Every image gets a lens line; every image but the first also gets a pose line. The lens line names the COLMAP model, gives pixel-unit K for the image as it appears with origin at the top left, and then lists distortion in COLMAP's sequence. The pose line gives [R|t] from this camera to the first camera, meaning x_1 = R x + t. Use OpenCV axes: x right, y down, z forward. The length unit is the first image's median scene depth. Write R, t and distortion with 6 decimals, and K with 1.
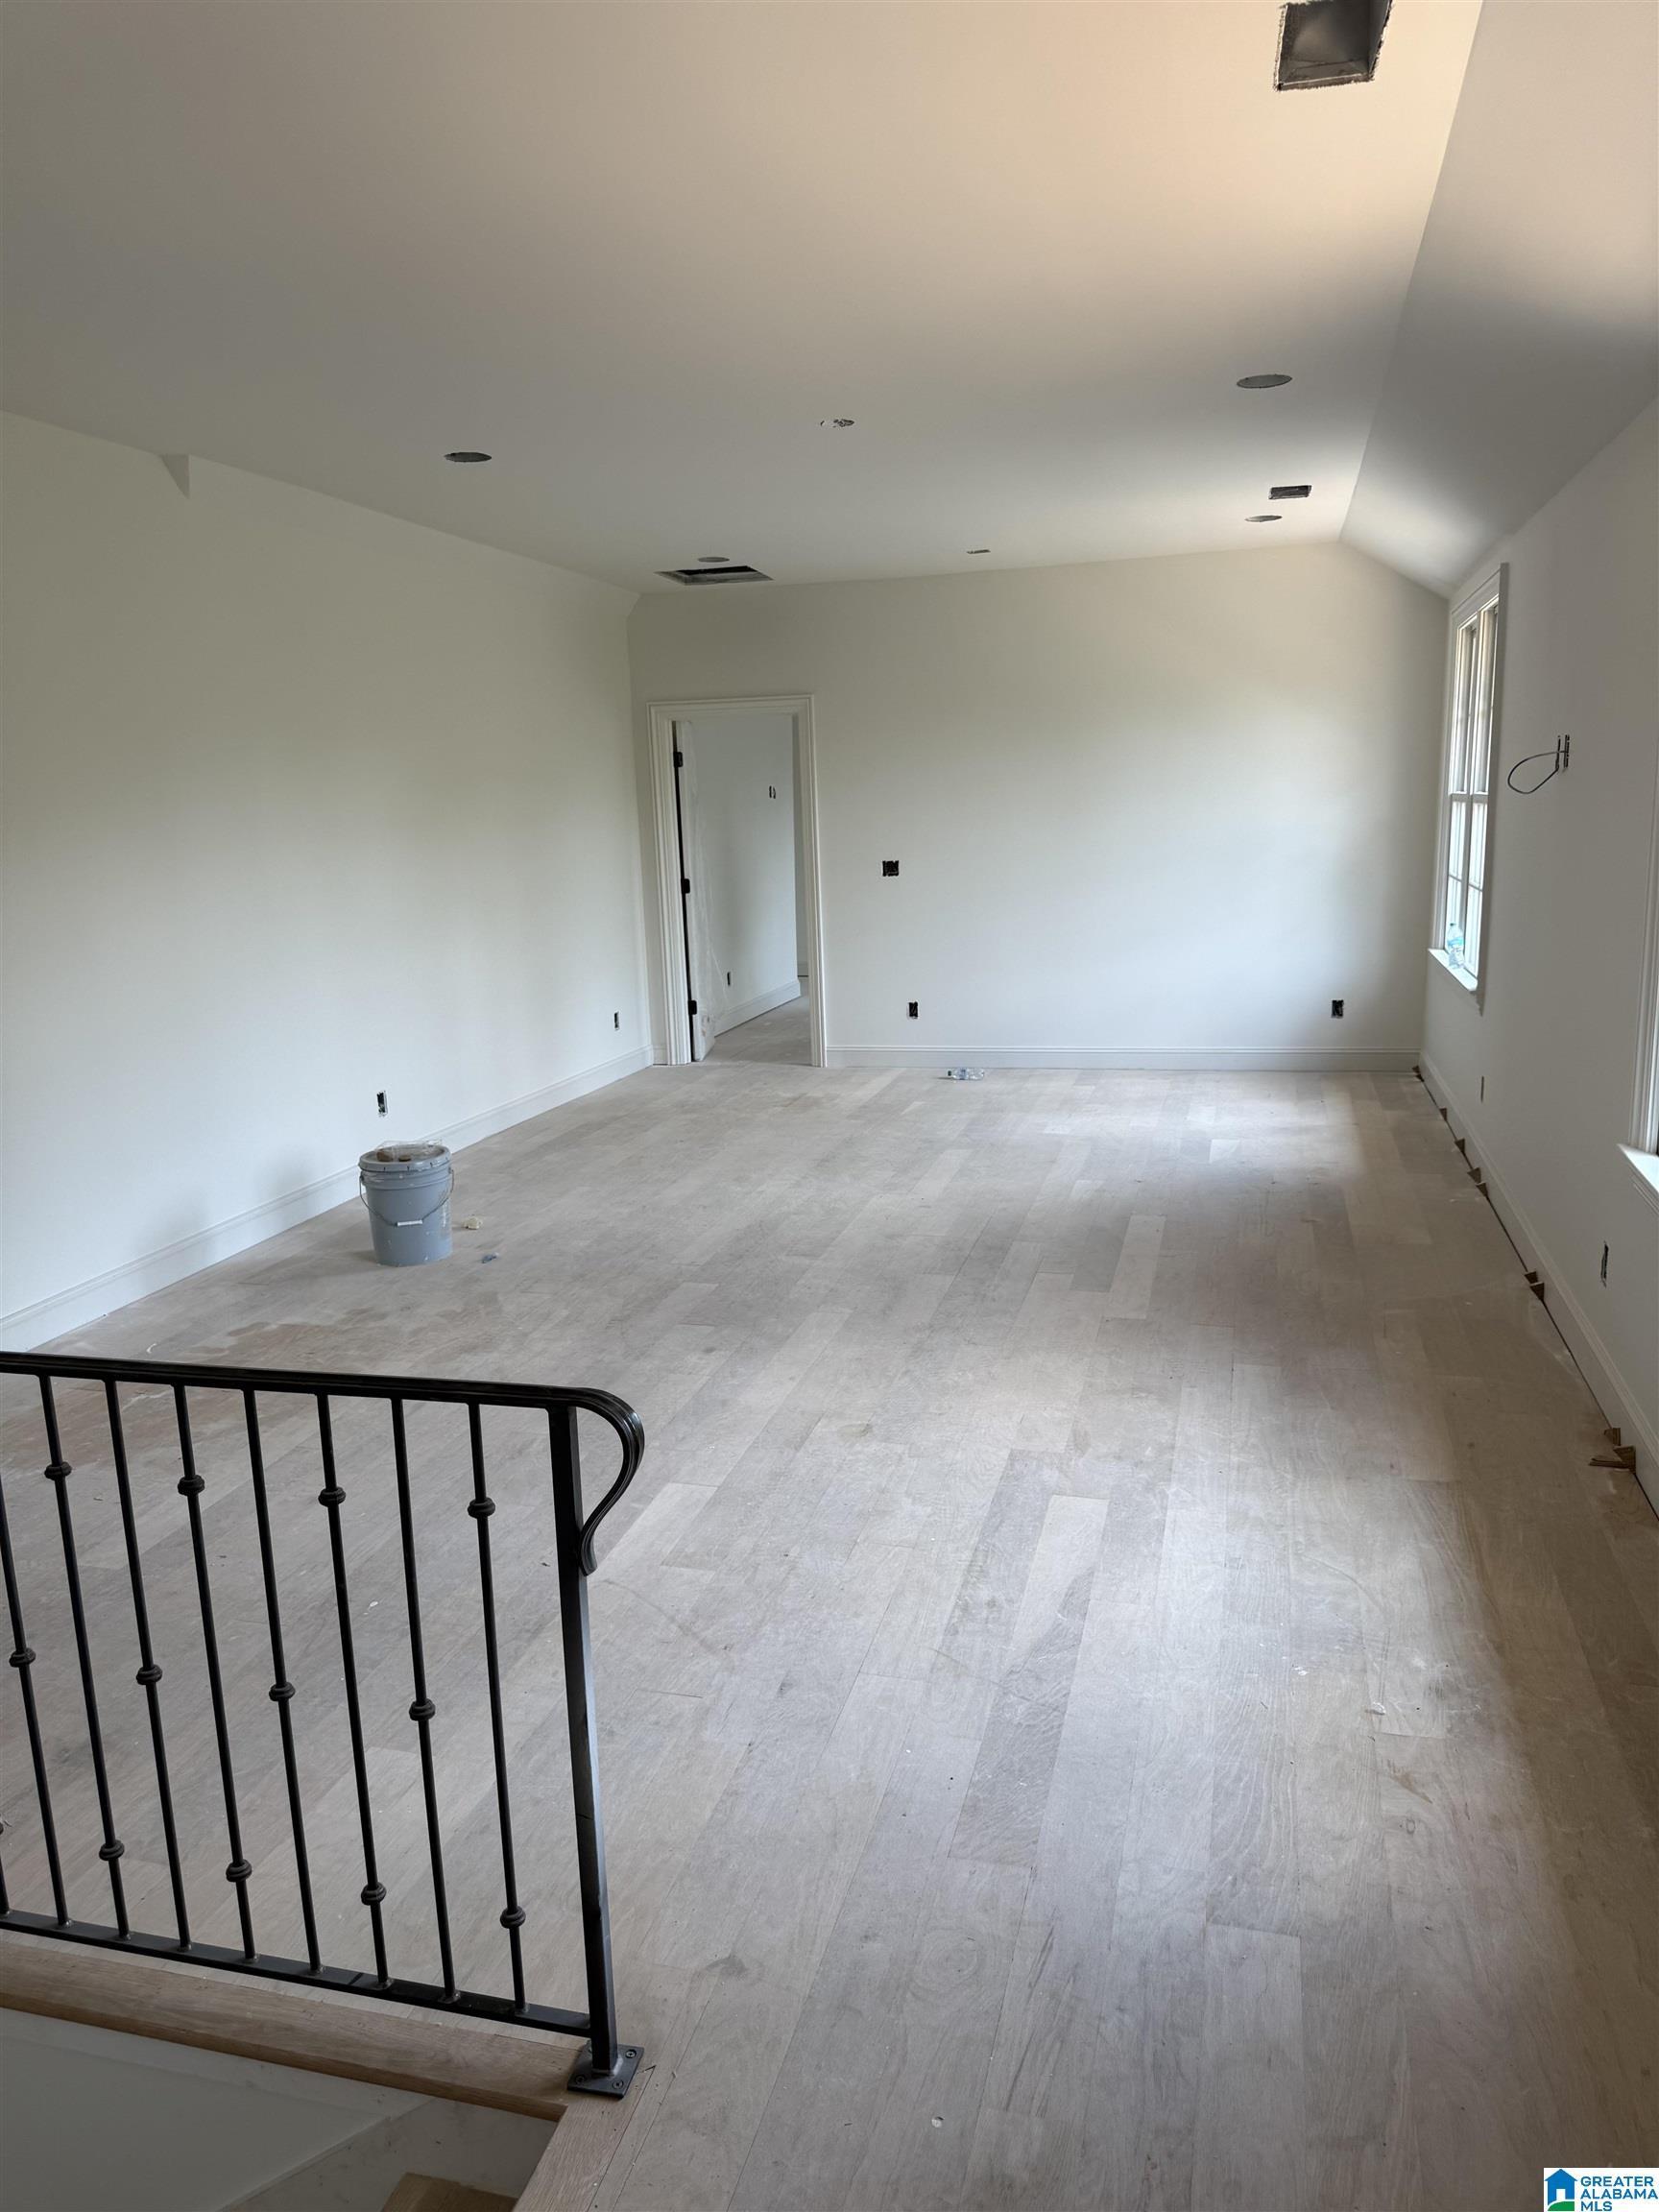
lens RADIAL K [[1551.9, 0, 831.8], [0, 1551.9, 1108.9], [0, 0, 1]] dist [0.054212, -0.000563]
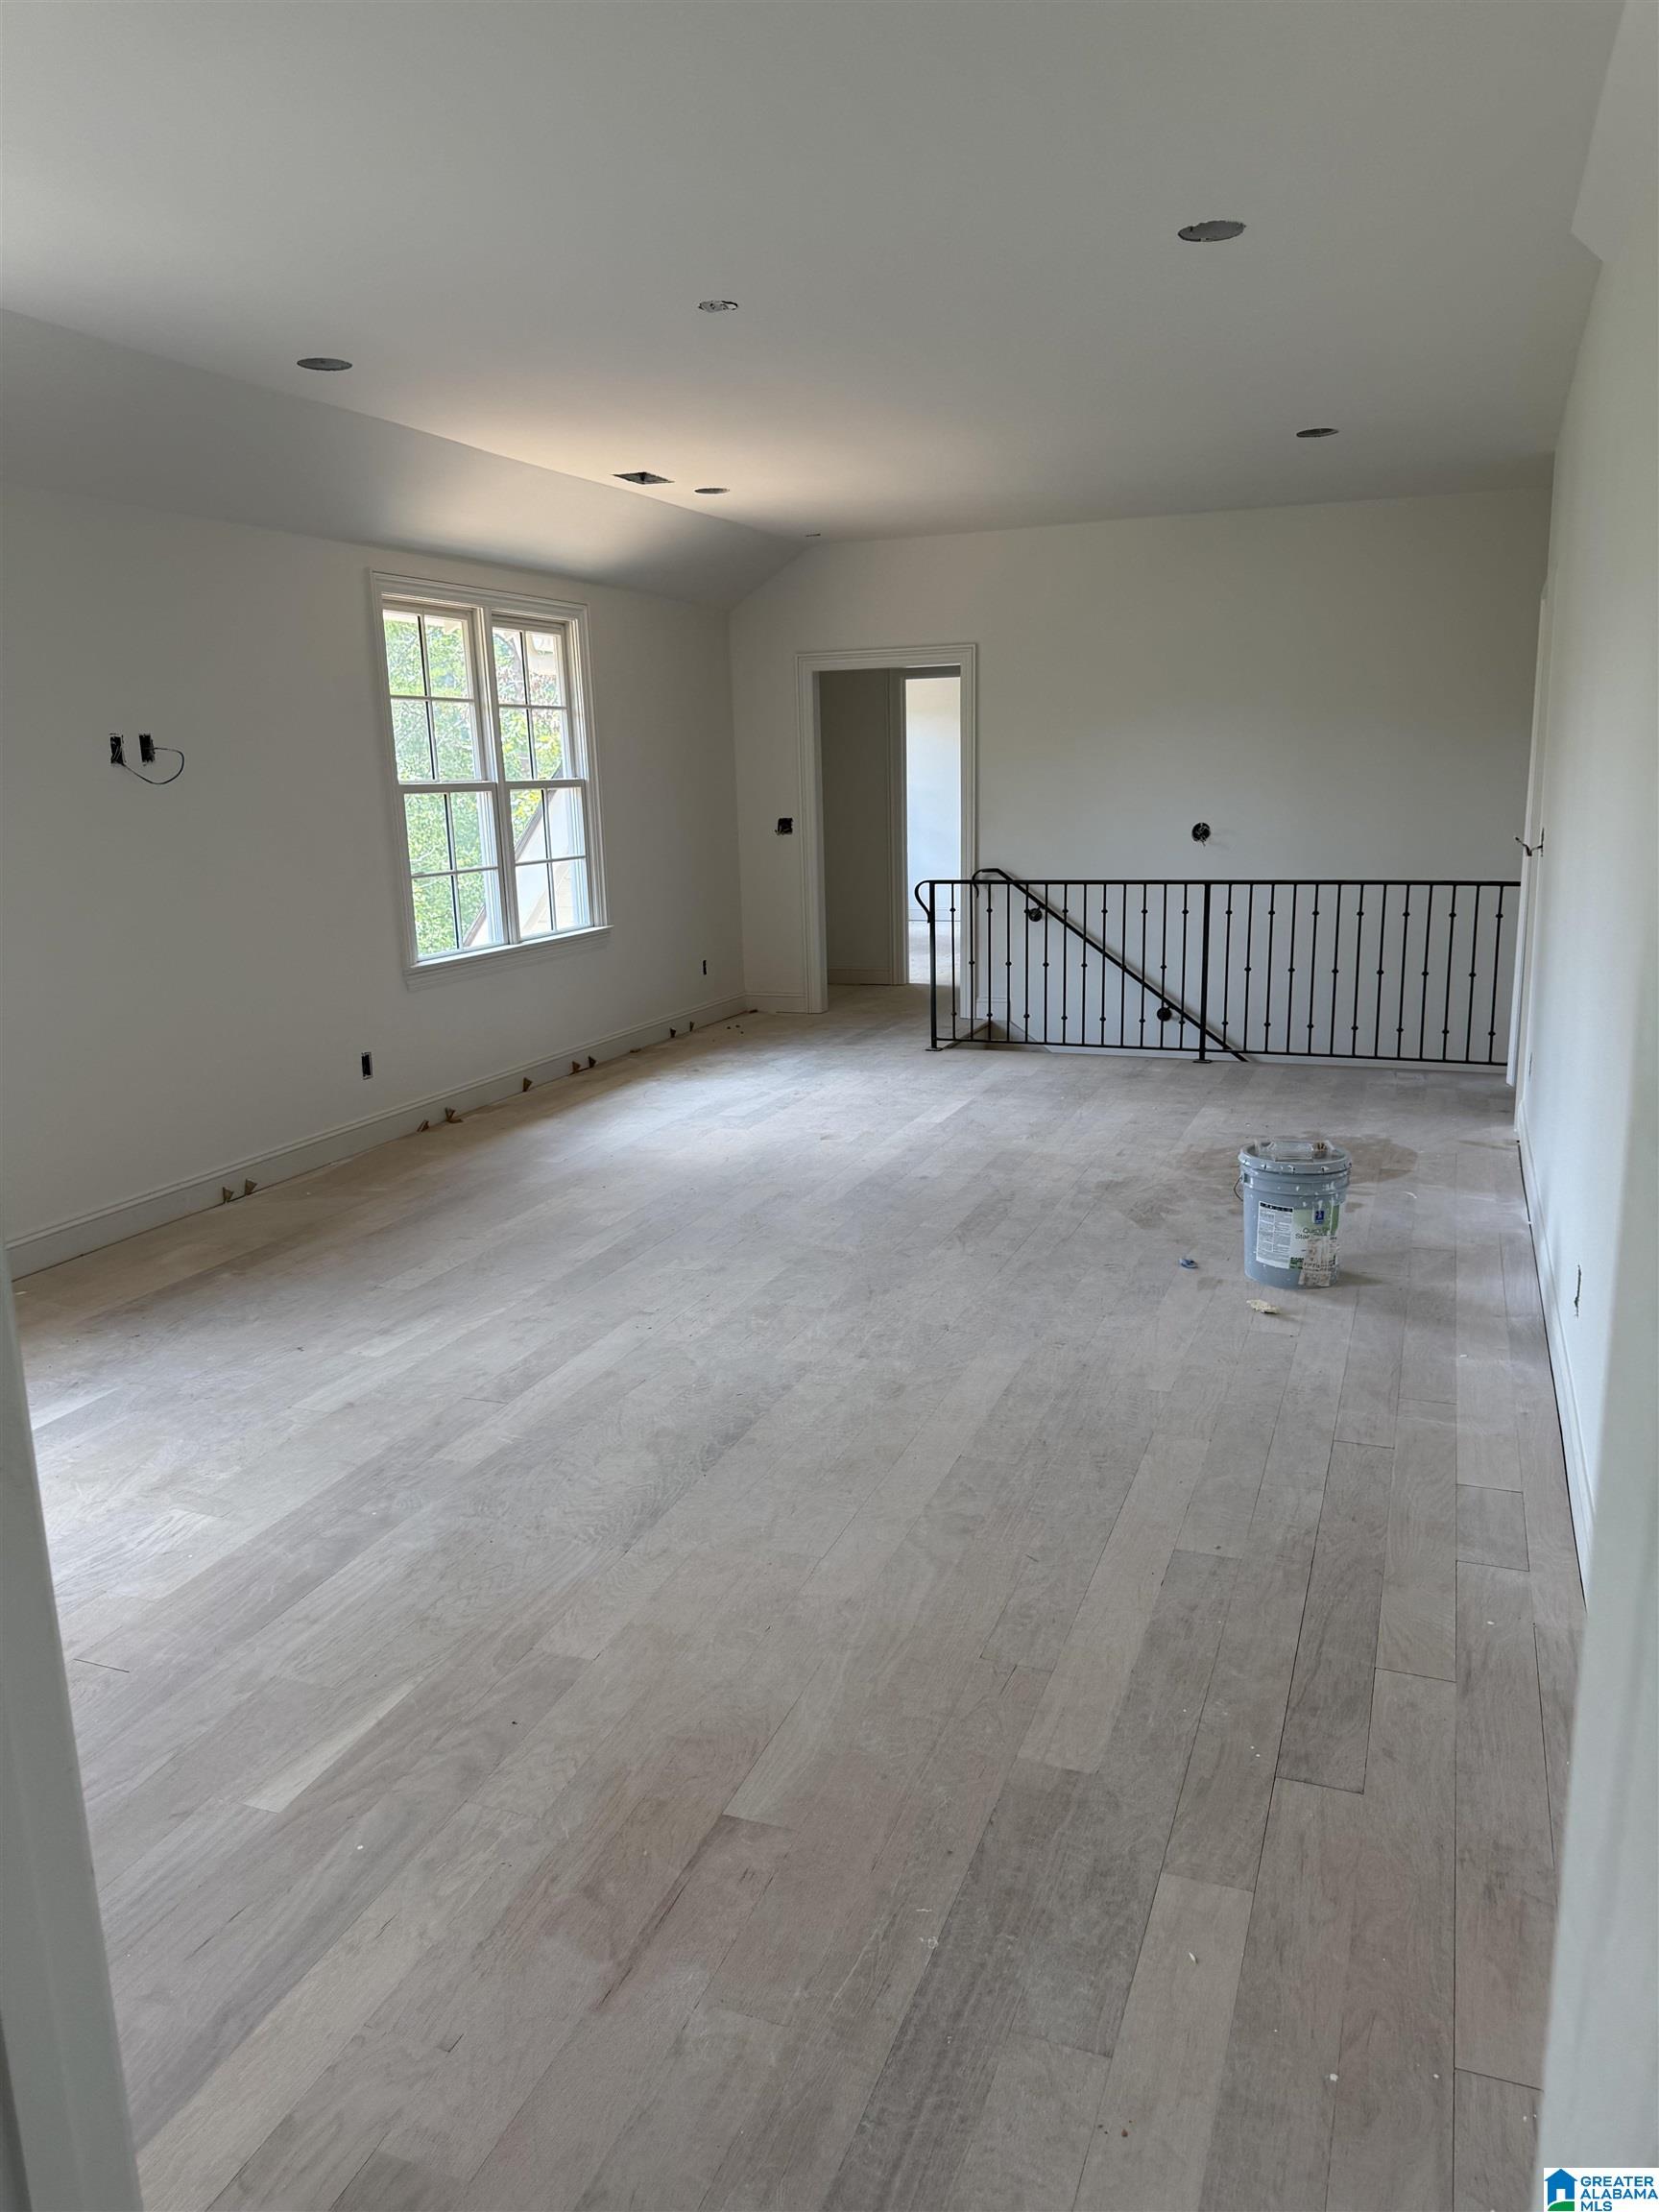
lens RADIAL K [[1551.9, 0, 828.9], [0, 1551.9, 1106.4], [0, 0, 1]] dist [0.054212, -0.000563]
pose [[-0.992273, 0.034887, 0.119066, -0.130426], [0.079670, 0.914833, 0.395896, -0.345477], [-0.095114, 0.402323, -0.910543, 1.799761]]
